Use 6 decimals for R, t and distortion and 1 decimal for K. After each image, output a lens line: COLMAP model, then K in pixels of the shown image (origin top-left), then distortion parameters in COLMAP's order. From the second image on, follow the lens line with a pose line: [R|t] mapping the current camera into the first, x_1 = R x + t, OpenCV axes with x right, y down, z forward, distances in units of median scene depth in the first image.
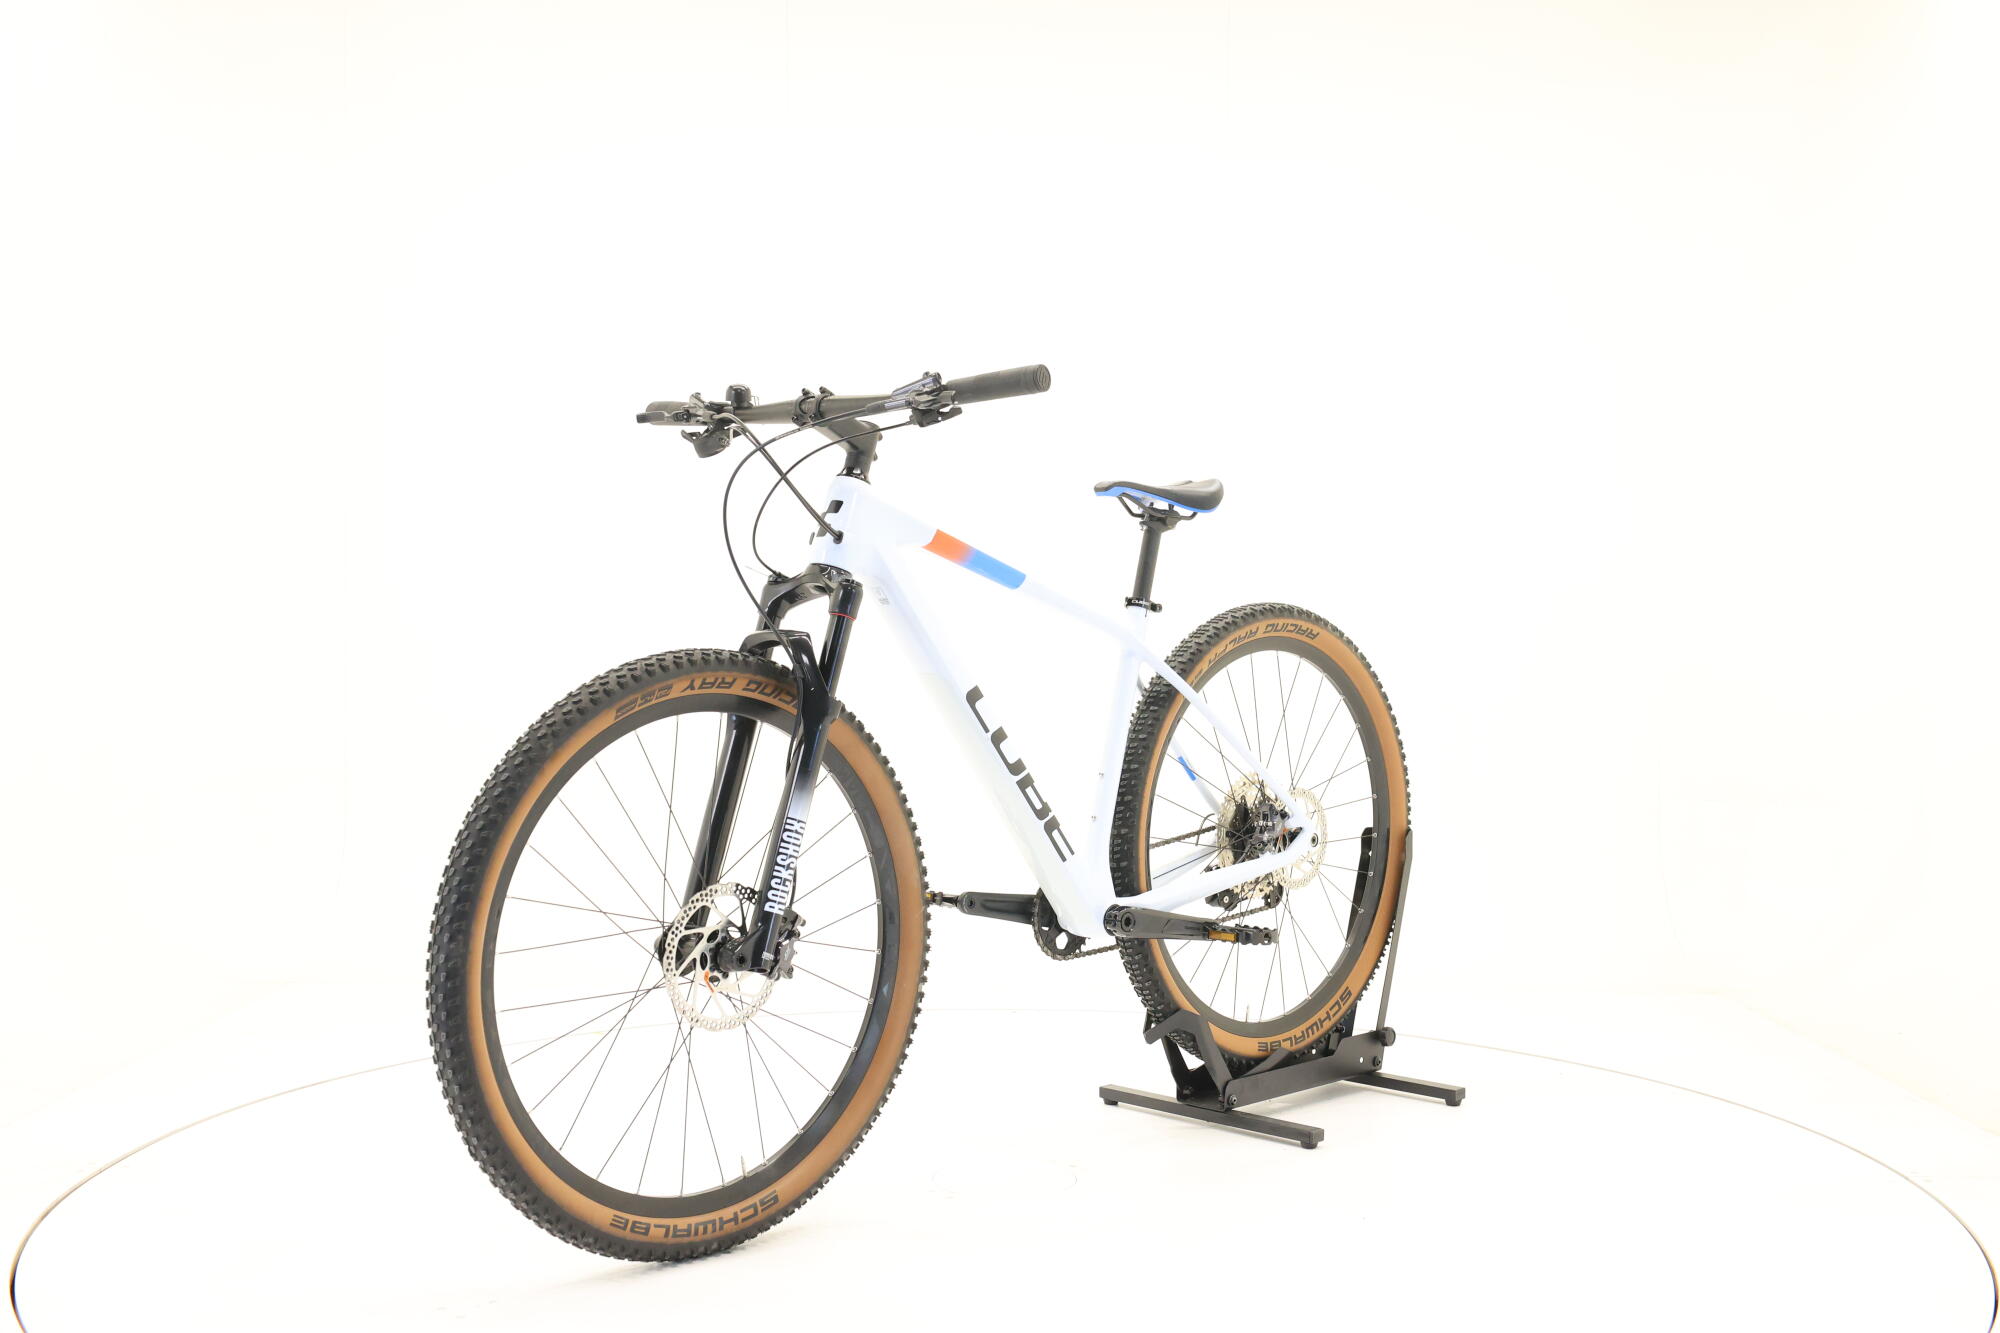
lens RADIAL K [[2132.1, 0, 1000.0], [0, 2132.1, 666.5], [0, 0, 1]] dist [0.056129, 0.000851]
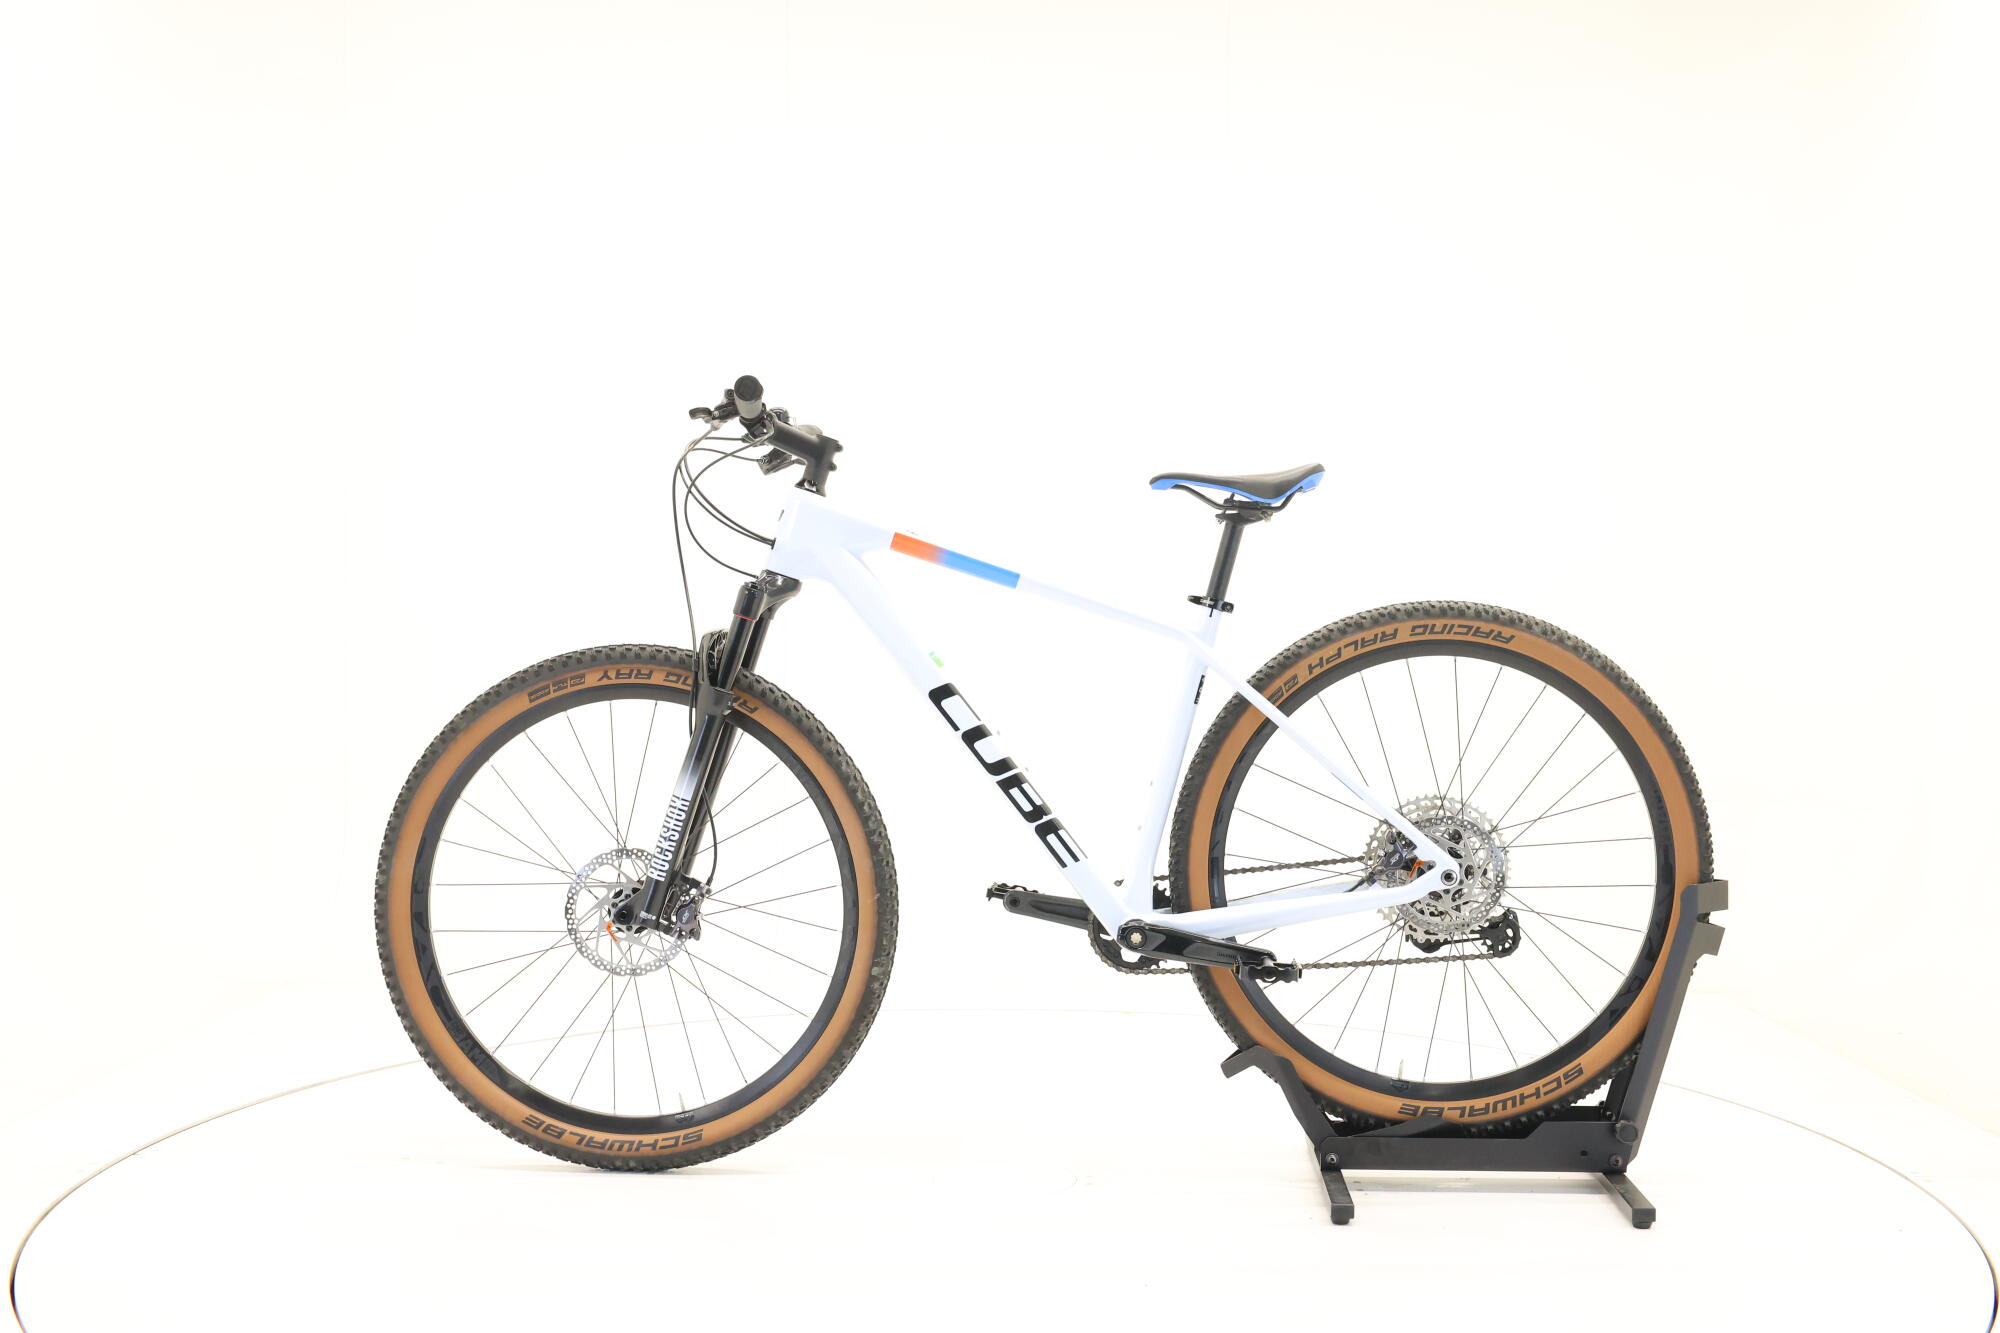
lens RADIAL K [[2132.1, 0, 1000.0], [0, 2132.1, 666.5], [0, 0, 1]] dist [0.056129, 0.000851]
pose [[0.673527, 0.012530, -0.739056, 0.754082], [-0.018471, 0.999829, 0.000118, -0.000036], [0.738932, 0.013572, 0.673644, 0.328341]]
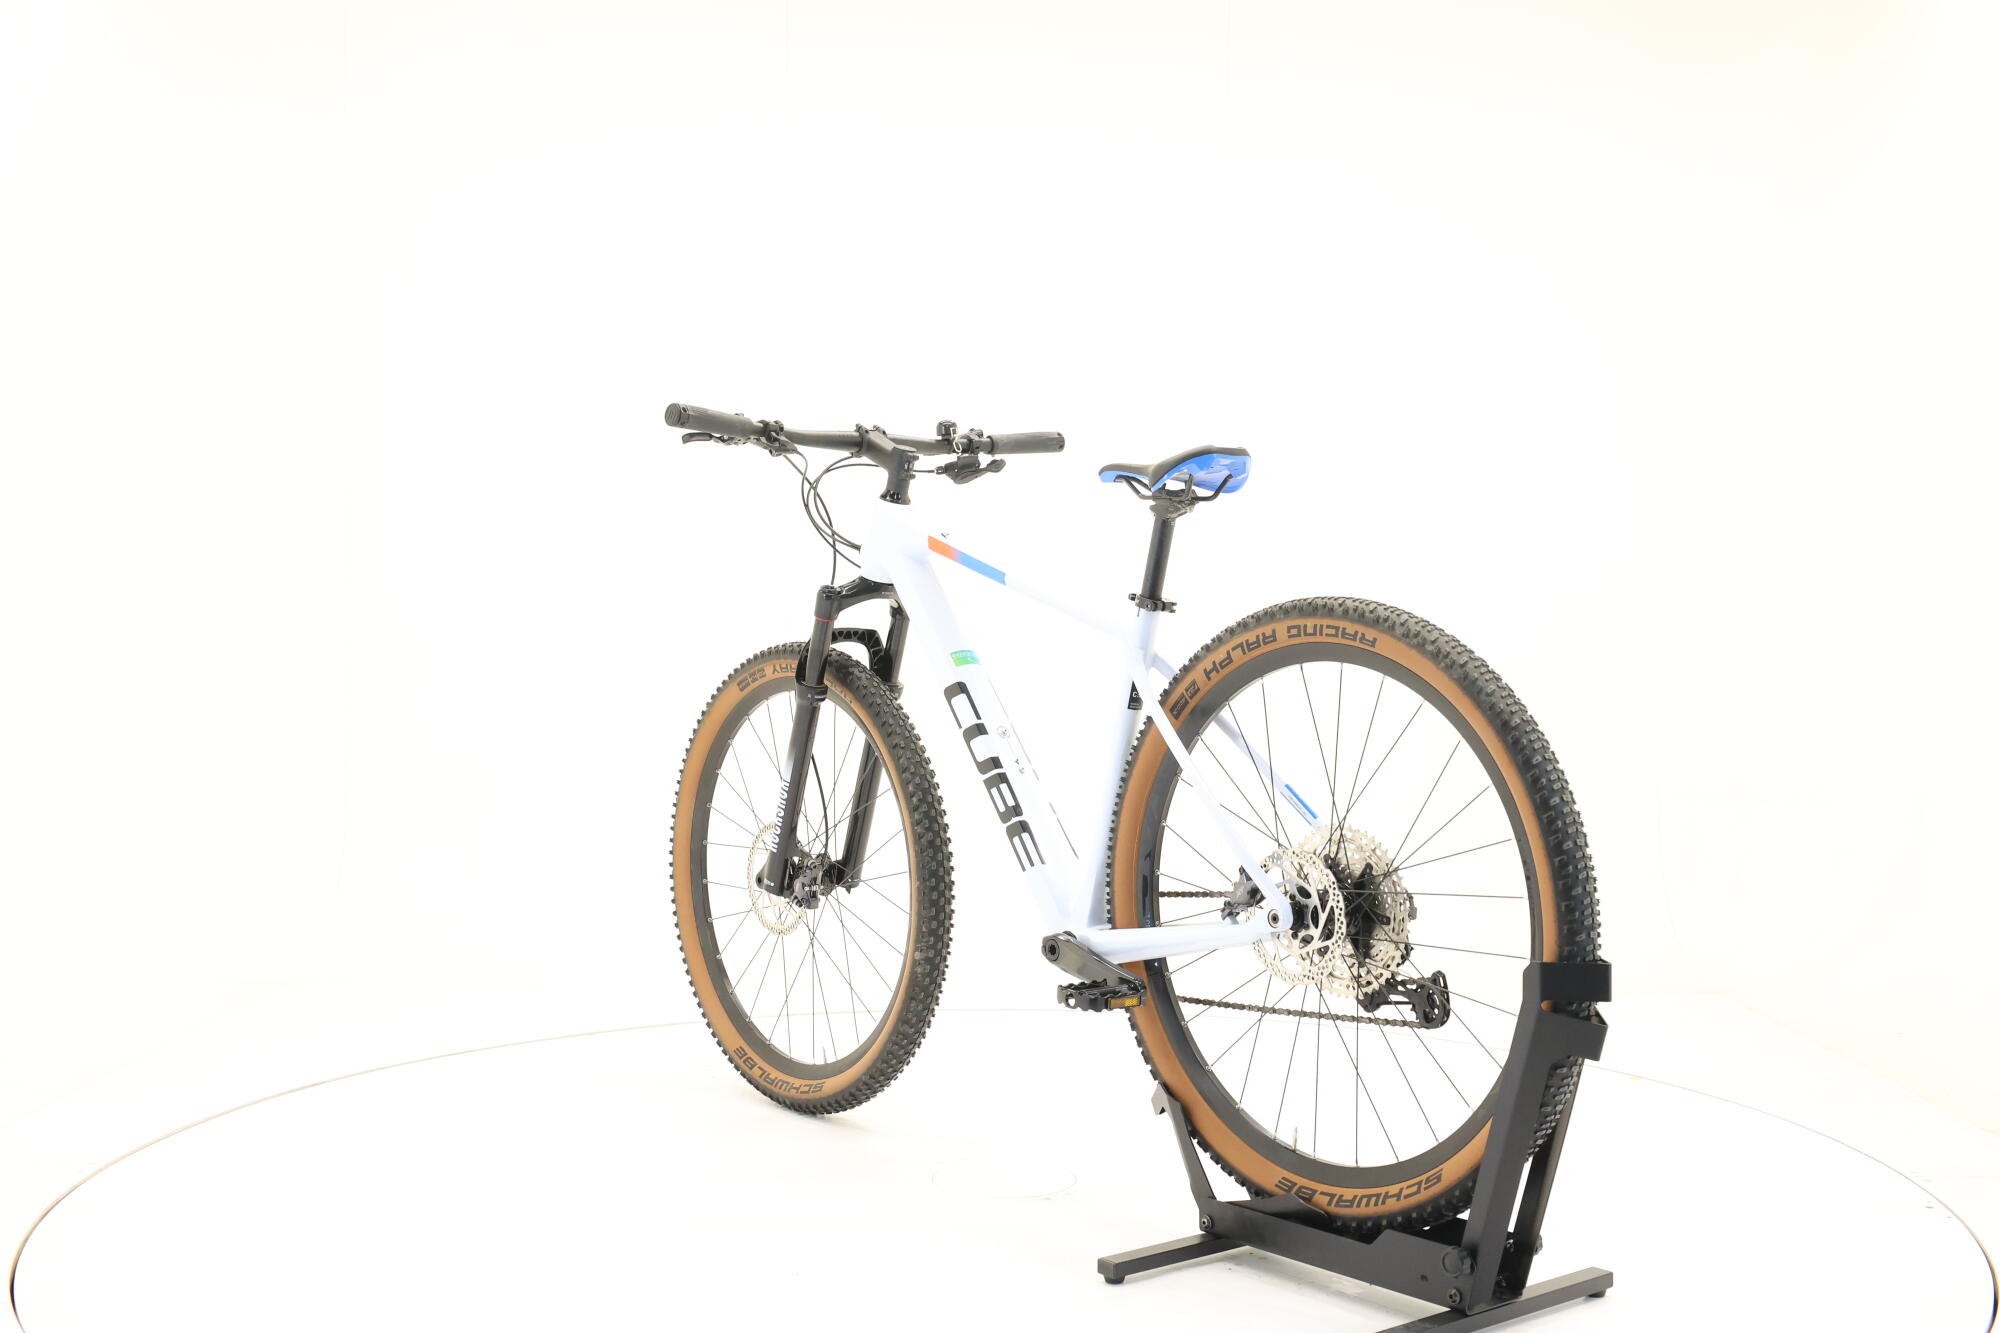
lens RADIAL K [[2132.1, 0, 1000.0], [0, 2132.1, 666.5], [0, 0, 1]] dist [0.056129, 0.000851]
pose [[-0.112542, 0.019751, -0.993451, 1.017831], [-0.025223, 0.999423, 0.022727, -0.023064], [0.993327, 0.027616, -0.111979, 1.128405]]
